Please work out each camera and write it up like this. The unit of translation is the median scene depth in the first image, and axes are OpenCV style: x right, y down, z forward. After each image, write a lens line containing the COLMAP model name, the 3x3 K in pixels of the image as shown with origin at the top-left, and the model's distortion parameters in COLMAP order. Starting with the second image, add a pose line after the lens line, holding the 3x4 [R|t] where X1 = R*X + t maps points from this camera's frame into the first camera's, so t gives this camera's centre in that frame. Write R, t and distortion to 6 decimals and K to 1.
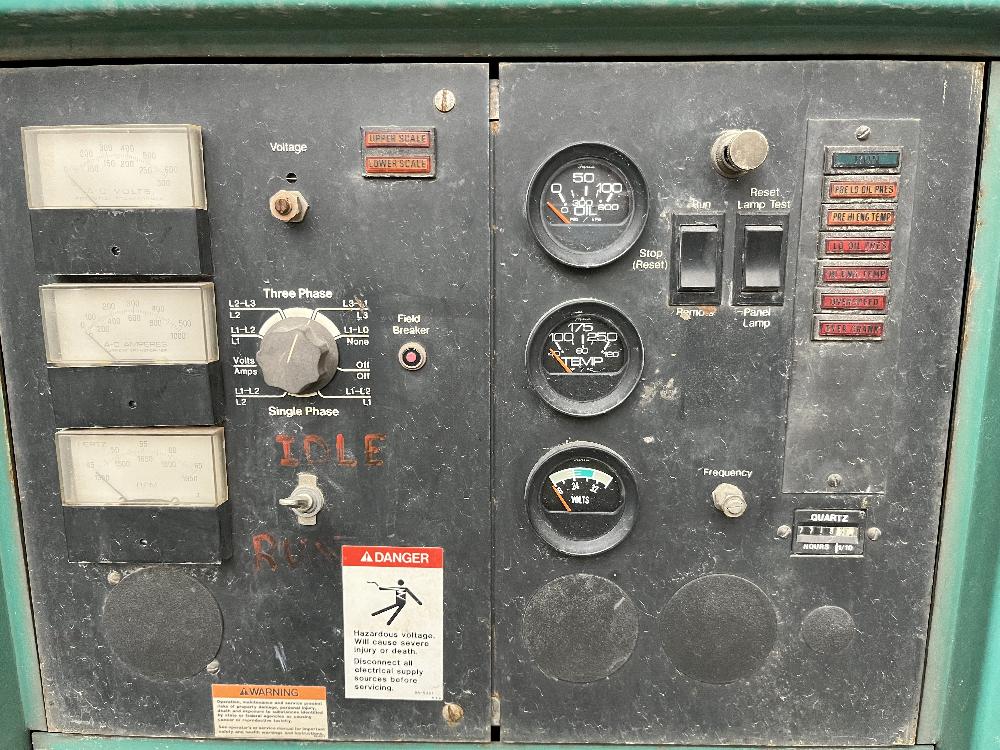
lens RADIAL K [[763.0, 0, 498.2], [0, 763.0, 374.9], [0, 0, 1]] dist [0.030529, -0.028464]
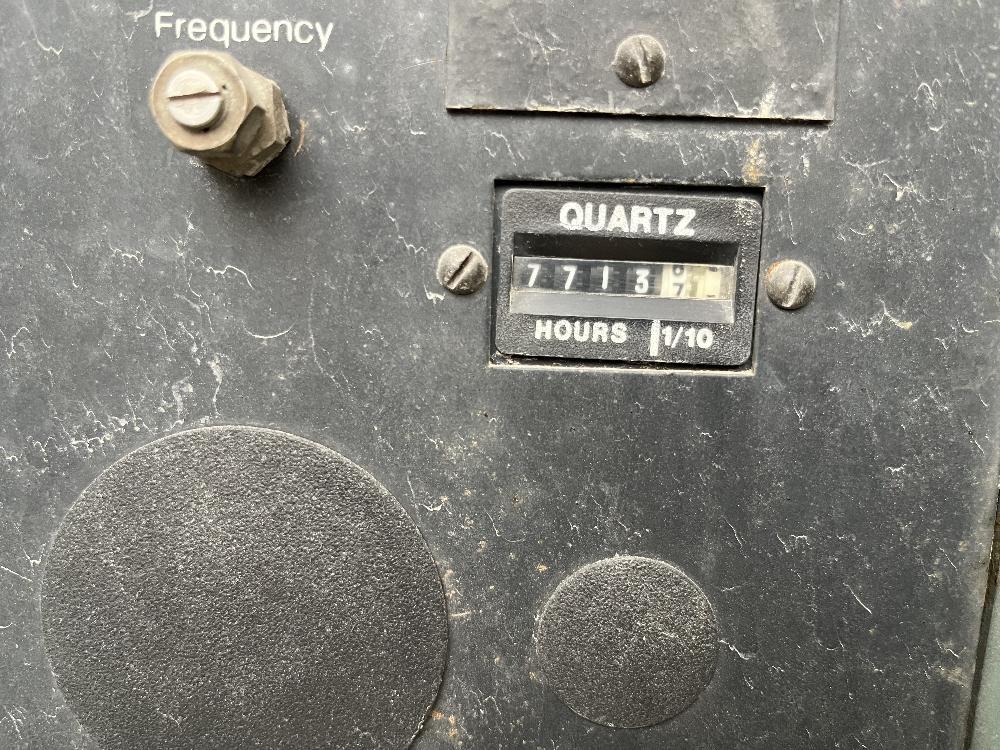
lens RADIAL K [[763.0, 0, 501.7], [0, 763.0, 376.5], [0, 0, 1]] dist [0.030529, -0.028464]
pose [[0.999302, 0.034919, 0.013259, 0.381939], [-0.034206, 0.998132, -0.050627, 0.253875], [-0.015002, 0.050139, 0.998630, 0.726221]]
